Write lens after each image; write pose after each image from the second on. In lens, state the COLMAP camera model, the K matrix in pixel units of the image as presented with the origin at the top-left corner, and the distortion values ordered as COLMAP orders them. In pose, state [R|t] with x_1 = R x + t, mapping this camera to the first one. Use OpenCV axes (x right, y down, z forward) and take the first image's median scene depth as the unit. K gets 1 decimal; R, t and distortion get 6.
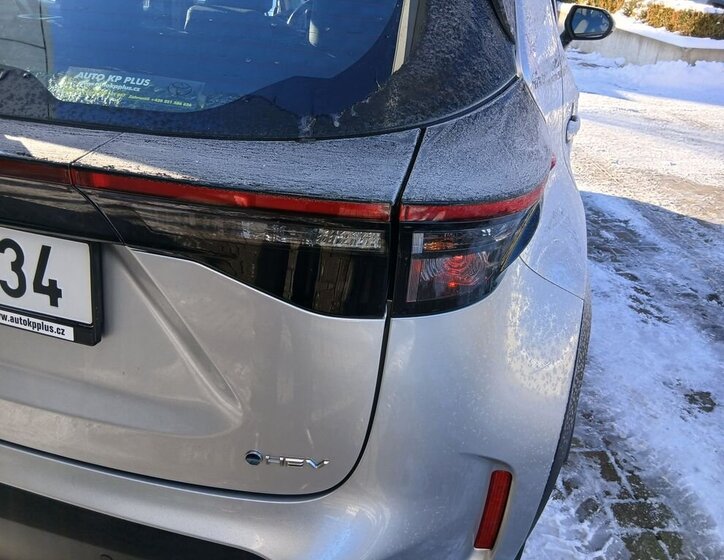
lens RADIAL K [[561.0, 0, 363.2], [0, 561.0, 279.3], [0, 0, 1]] dist [0.094480, -0.156967]
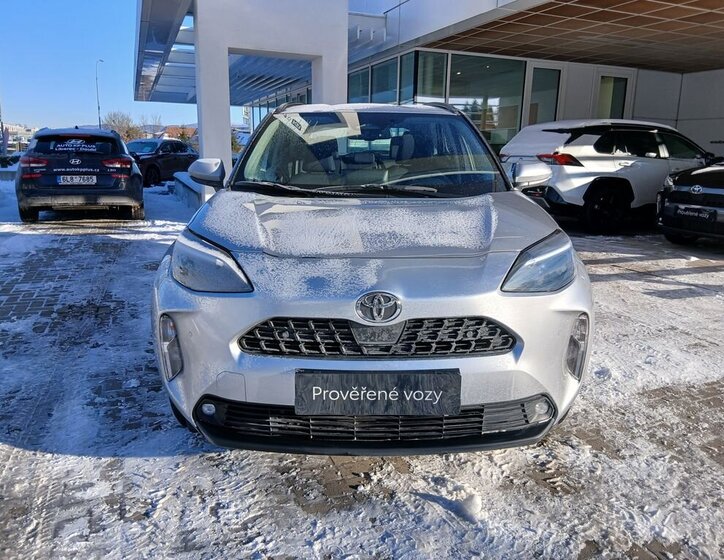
lens RADIAL K [[562.6, 0, 365.8], [0, 562.6, 278.8], [0, 0, 1]] dist [0.086406, -0.142387]
pose [[-0.950510, 0.007410, -0.310606, 0.766334], [-0.205645, 0.734385, 0.646830, -1.900887], [0.232898, 0.678693, -0.696516, 3.486860]]
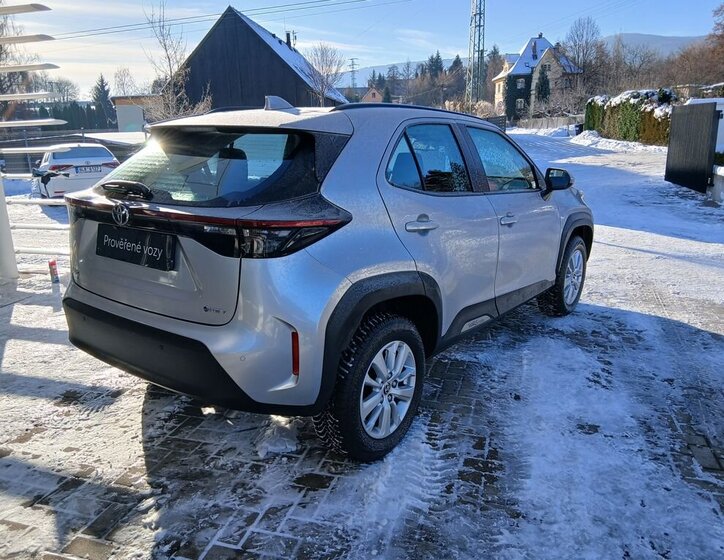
lens RADIAL K [[561.0, 0, 363.2], [0, 561.0, 279.3], [0, 0, 1]] dist [0.094480, -0.156967]
pose [[0.936671, 0.029465, -0.348968, 0.748753], [-0.122859, 0.960771, -0.248645, 0.369629], [0.327952, 0.275772, 0.903547, -0.681989]]
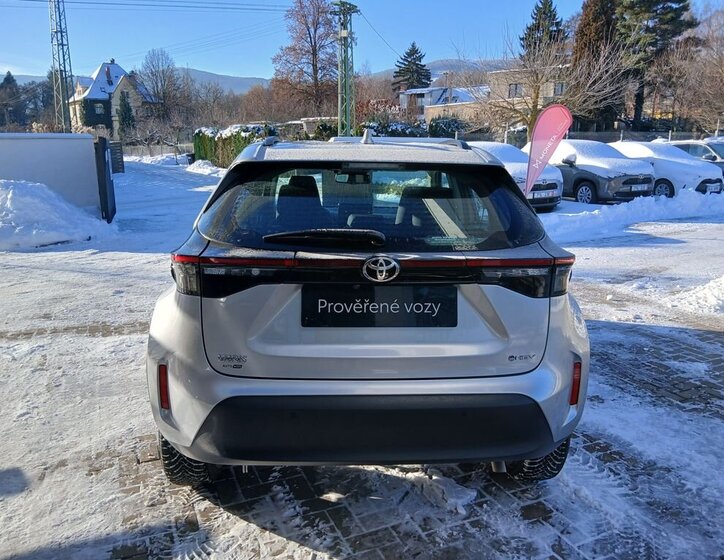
lens RADIAL K [[562.6, 0, 365.8], [0, 562.6, 278.8], [0, 0, 1]] dist [0.086406, -0.142387]
pose [[0.938411, -0.112275, 0.326772, -0.797190], [0.204823, 0.942411, -0.264402, 0.245705], [-0.278268, 0.315048, 0.907365, -0.671506]]
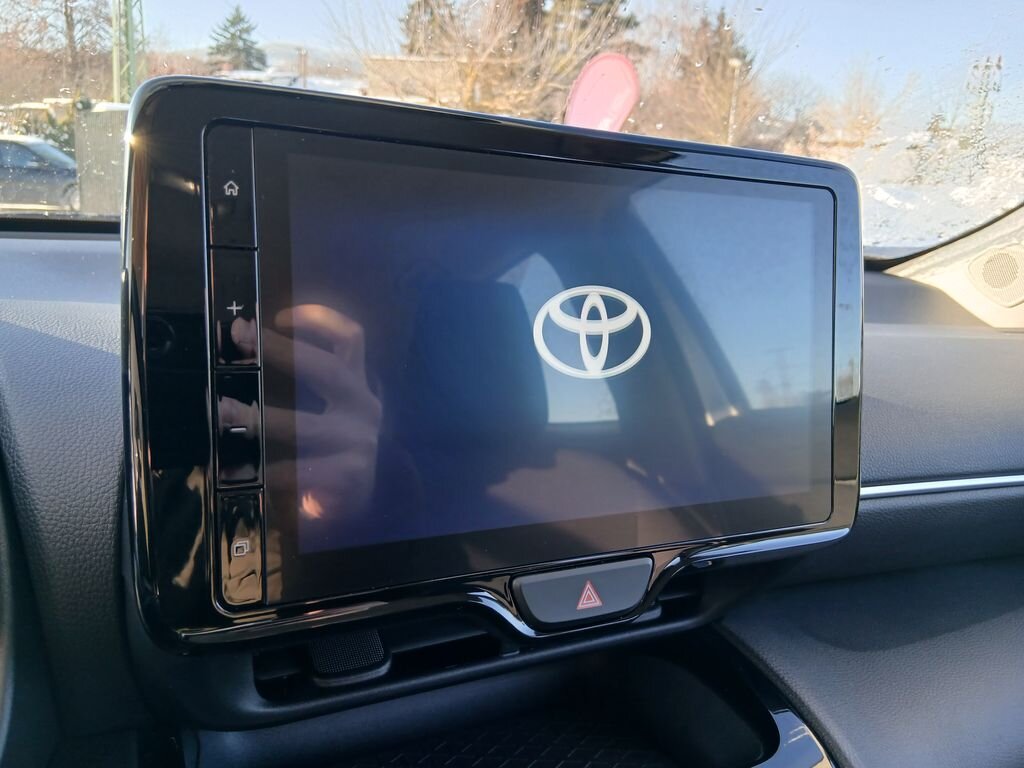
lens RADIAL K [[791.8, 0, 512.0], [0, 791.8, 384.0], [0, 0, 1]] dist [0.034108, -0.066037]
pose [[0.731834, -0.154077, 0.663836, 0.088886], [0.315443, 0.940058, -0.129566, -0.890604], [-0.604081, 0.304223, 0.736569, 1.779680]]
